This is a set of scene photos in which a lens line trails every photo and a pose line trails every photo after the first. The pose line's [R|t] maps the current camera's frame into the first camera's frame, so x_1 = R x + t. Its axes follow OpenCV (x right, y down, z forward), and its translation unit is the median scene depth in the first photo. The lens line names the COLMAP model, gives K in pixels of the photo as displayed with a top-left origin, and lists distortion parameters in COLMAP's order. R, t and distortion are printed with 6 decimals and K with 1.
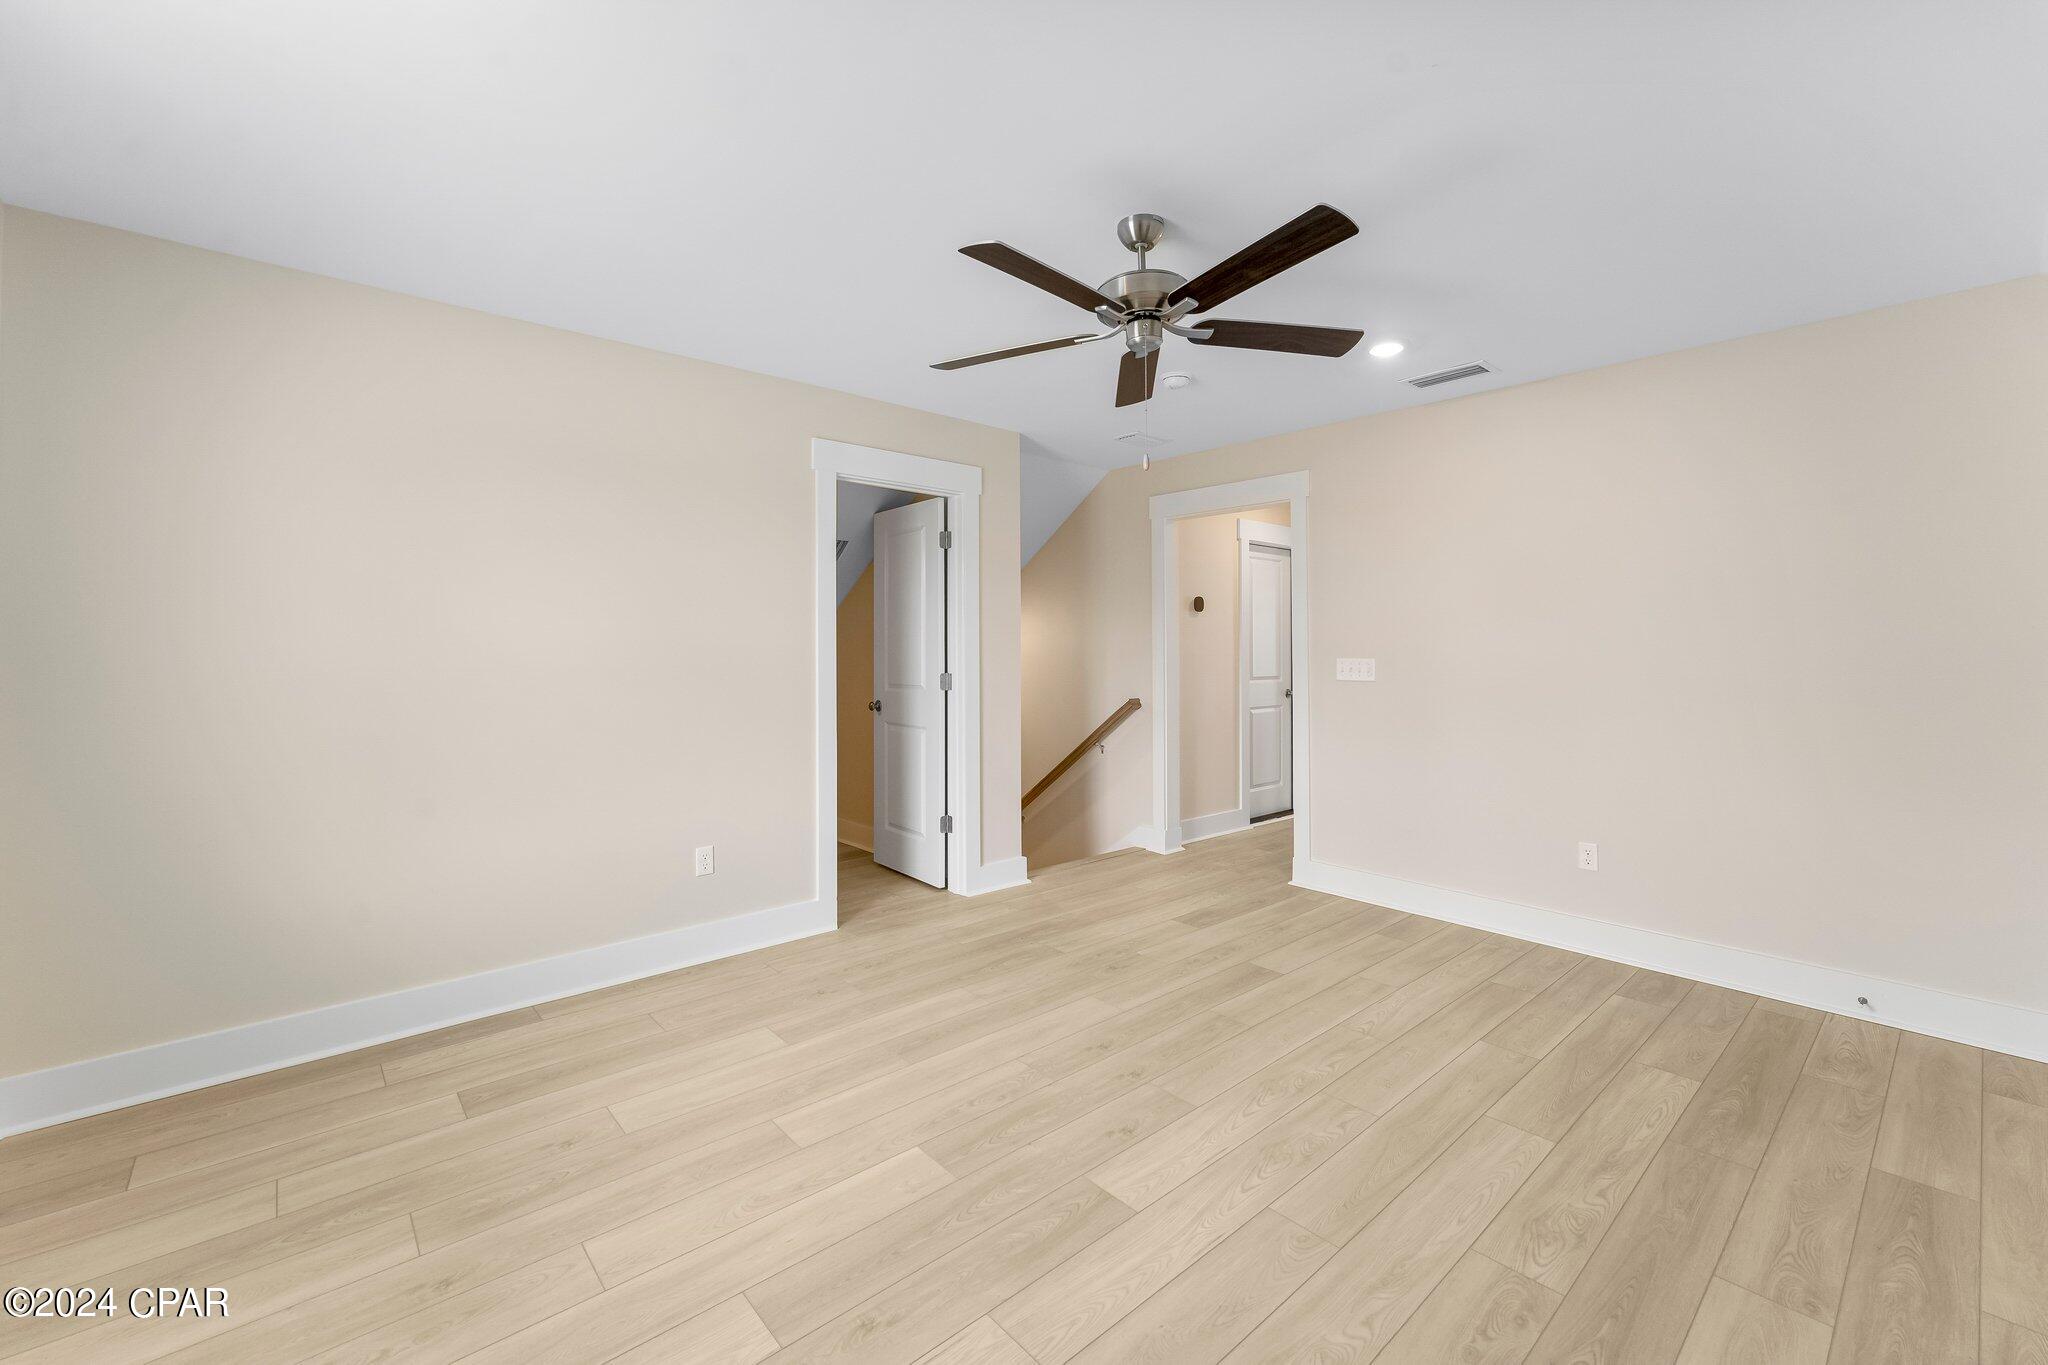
lens RADIAL K [[840.9, 0, 1023.1], [0, 840.9, 663.8], [0, 0, 1]] dist [0.000633, 0.000118]
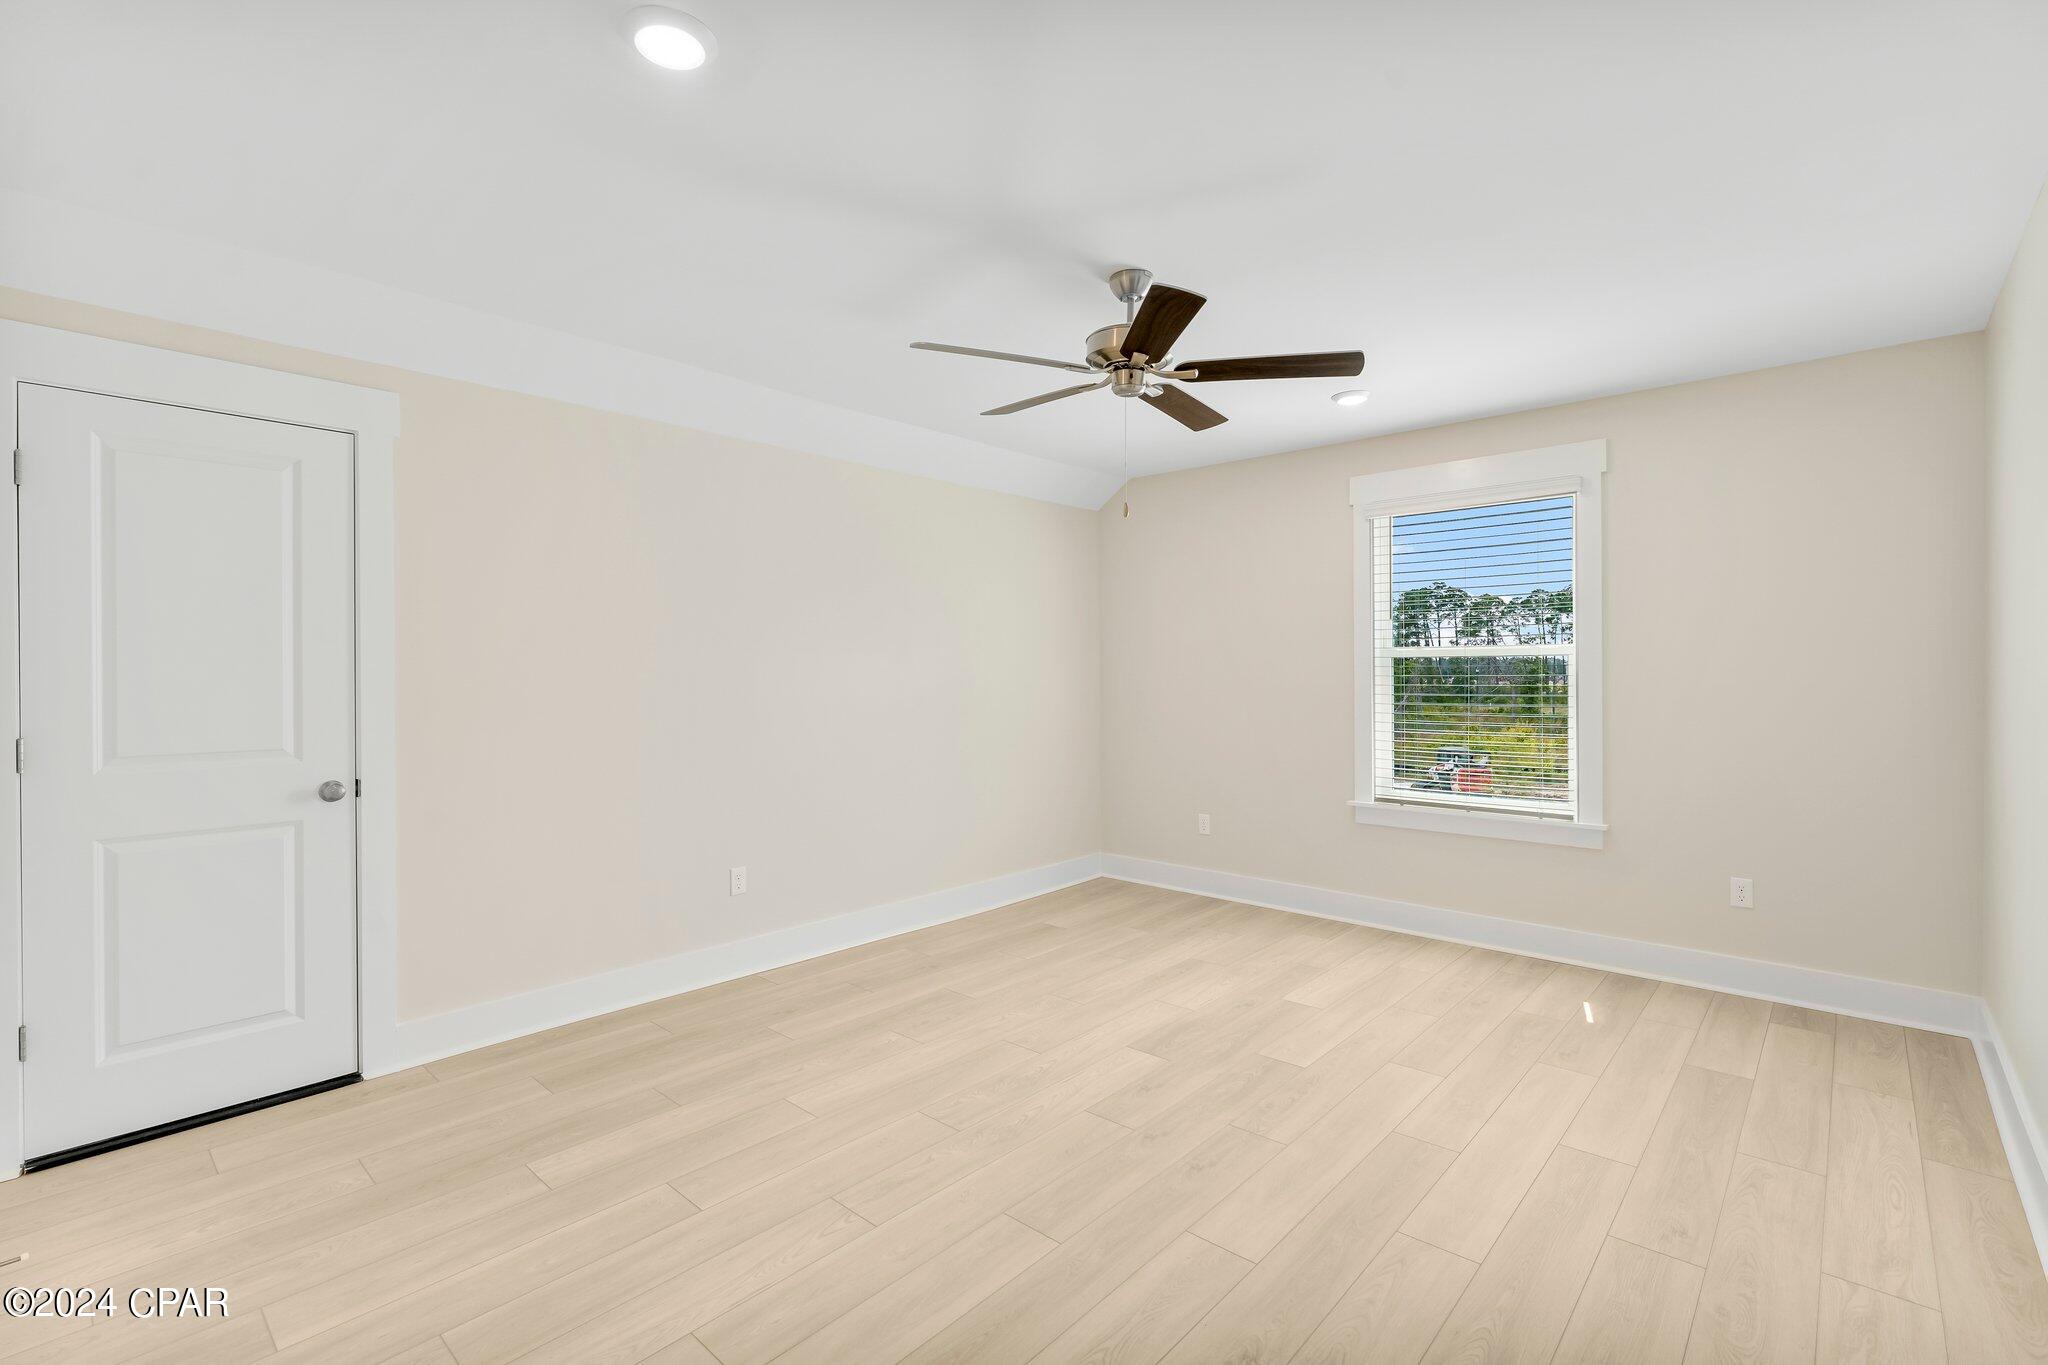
lens RADIAL K [[894.5, 0, 1022.4], [0, 894.5, 670.8], [0, 0, 1]] dist [-0.000328, -0.000035]
pose [[-0.994267, 0.002089, -0.106902, 0.422617], [0.000637, 0.999907, 0.013619, -0.040995], [0.106920, 0.013473, -0.994176, 2.196438]]
